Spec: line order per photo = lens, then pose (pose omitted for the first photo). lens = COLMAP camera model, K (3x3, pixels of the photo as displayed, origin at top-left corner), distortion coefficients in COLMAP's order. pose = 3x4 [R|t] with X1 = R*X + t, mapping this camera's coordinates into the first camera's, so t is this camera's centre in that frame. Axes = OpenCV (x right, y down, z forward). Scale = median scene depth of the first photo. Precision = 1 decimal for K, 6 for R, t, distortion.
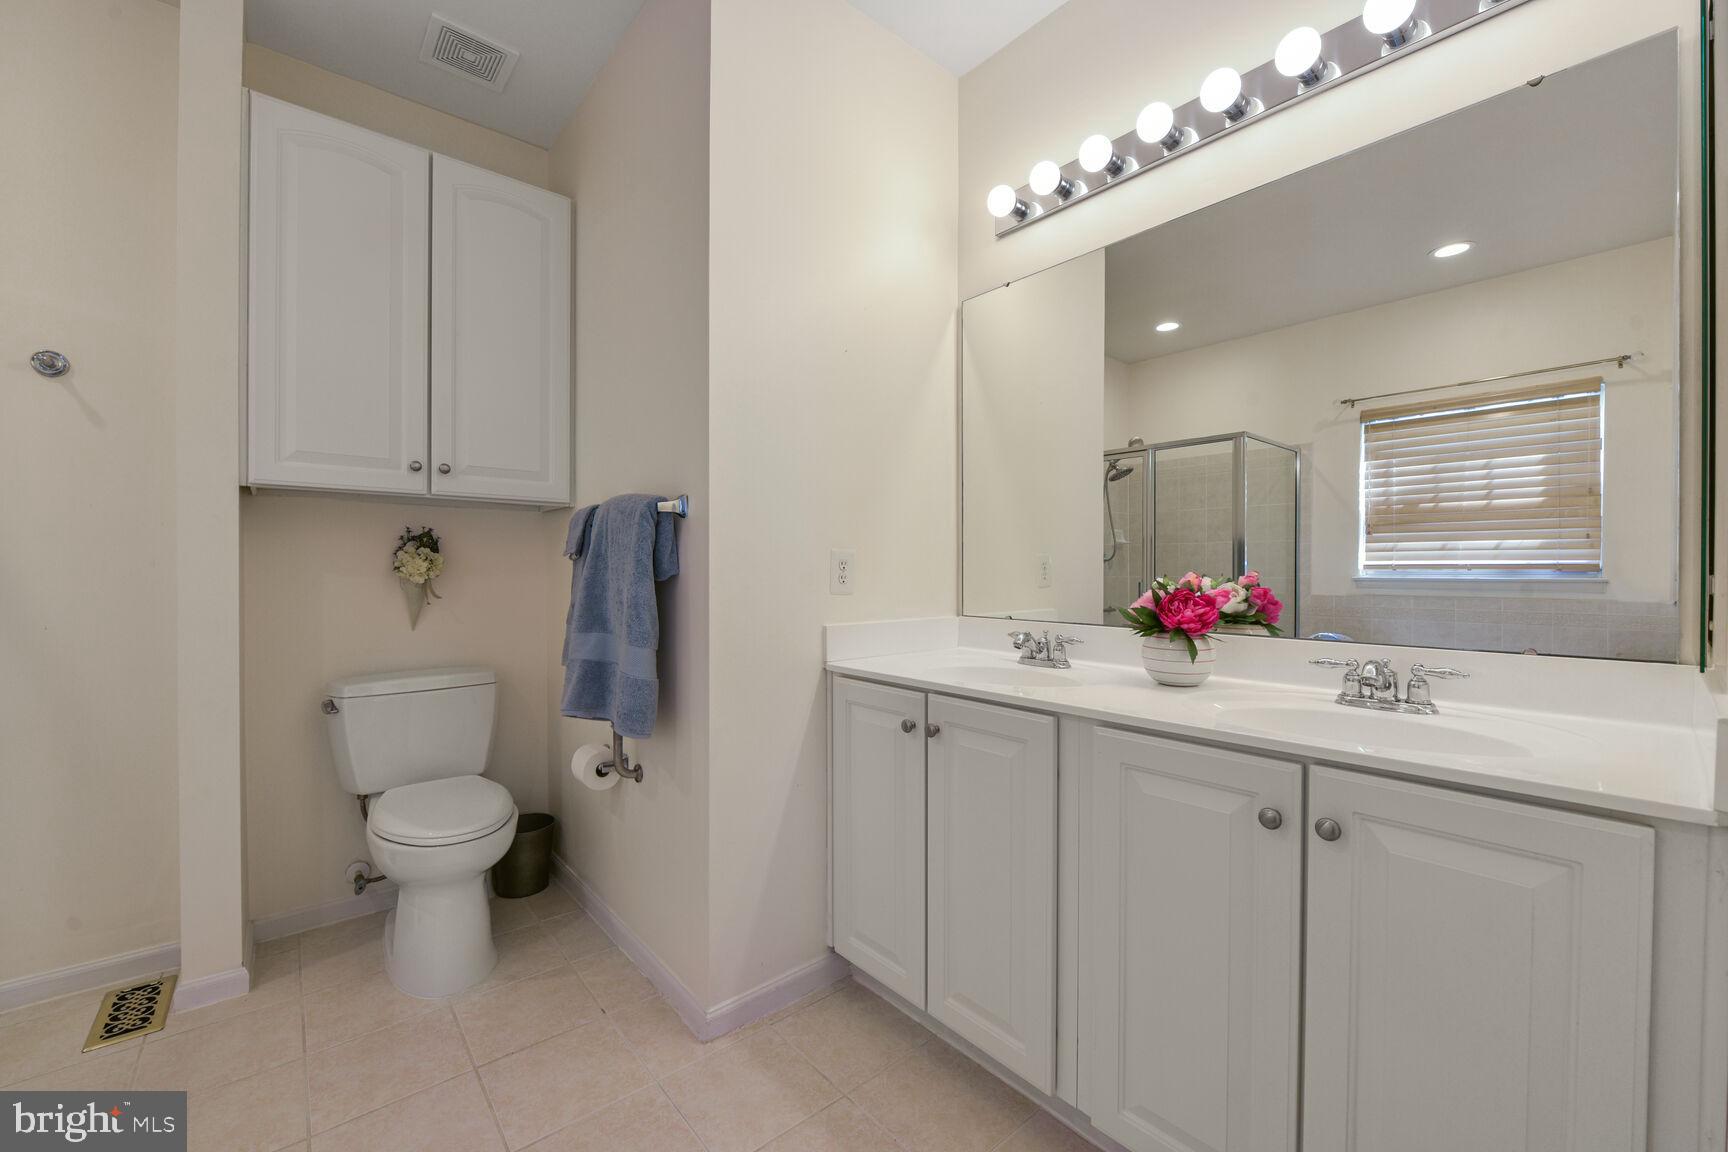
lens RADIAL K [[681.9, 0, 863.1], [0, 681.9, 572.6], [0, 0, 1]] dist [-0.007428, -0.000087]
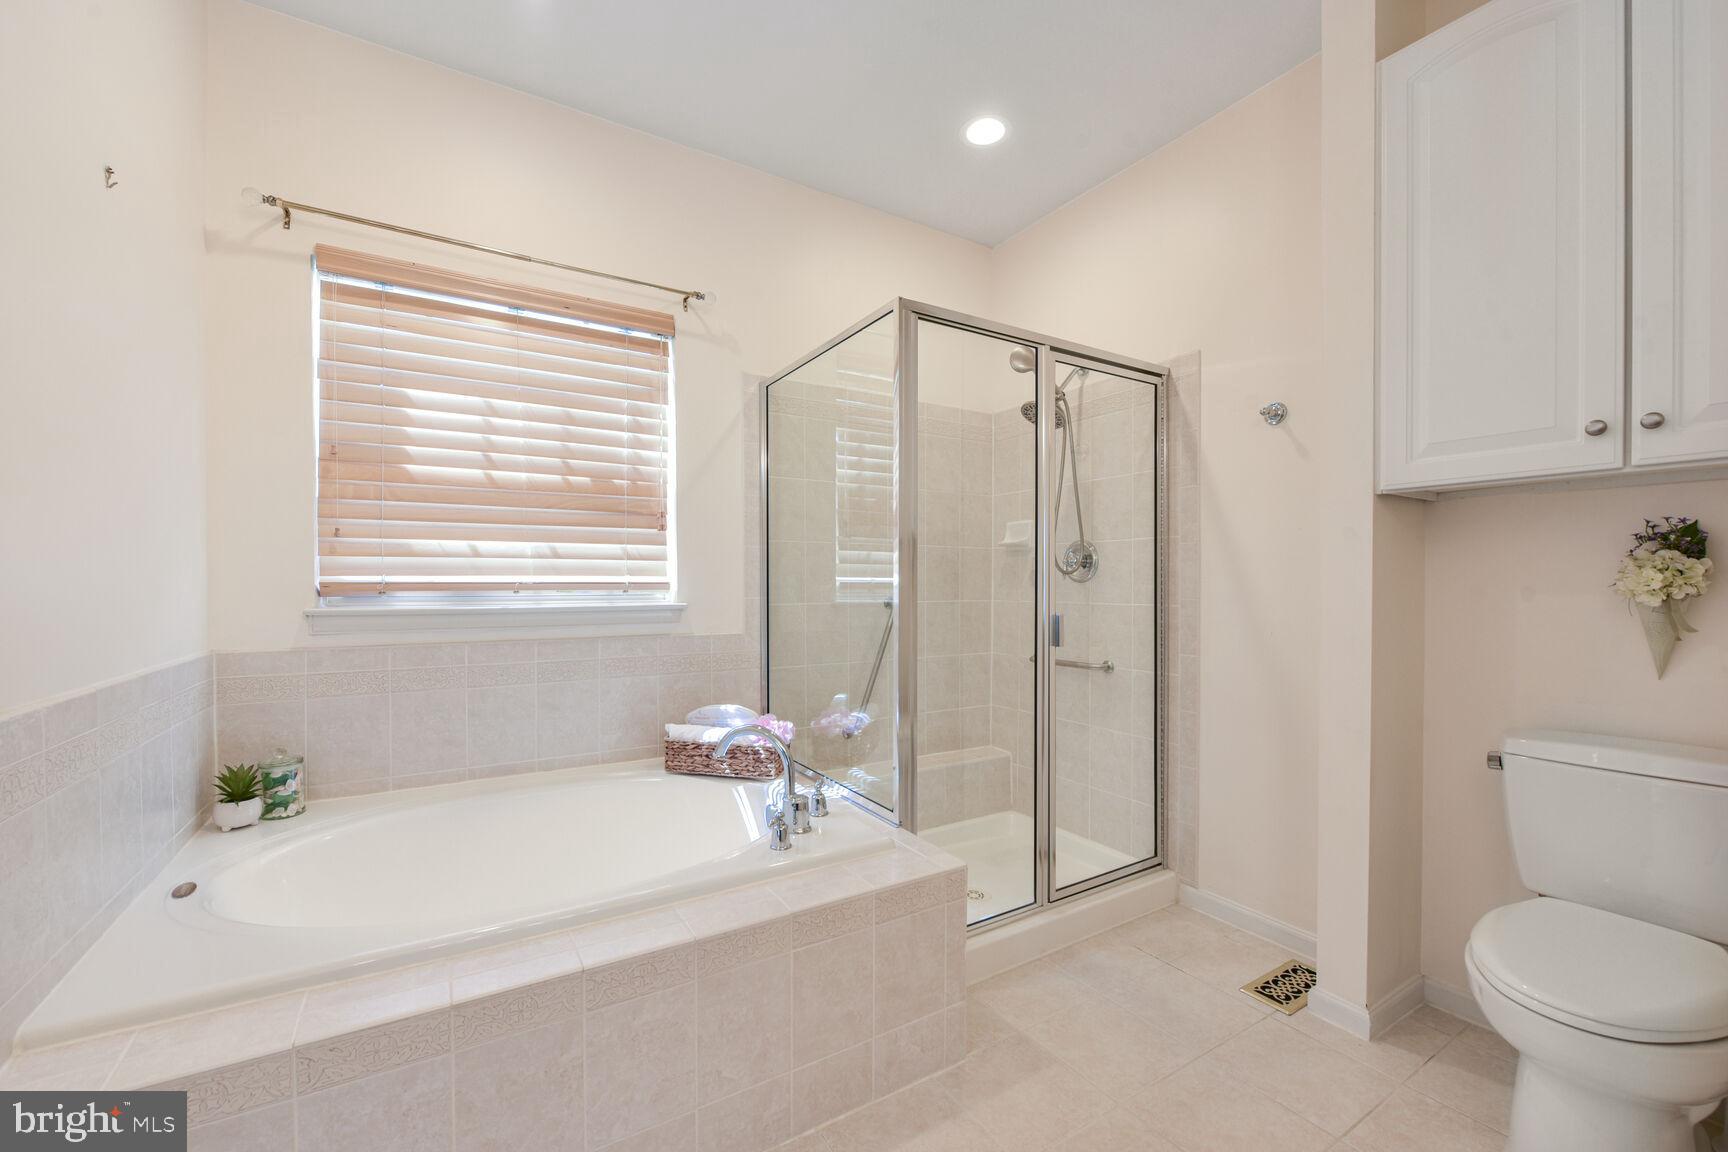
lens RADIAL K [[695.2, 0, 862.5], [0, 695.2, 597.7], [0, 0, 1]] dist [-0.010704, -0.000095]
pose [[-0.163699, 0.015497, -0.986389, 0.113251], [-0.005730, 0.999845, 0.016660, 0.000653], [0.986494, 0.008379, -0.163585, 0.409927]]
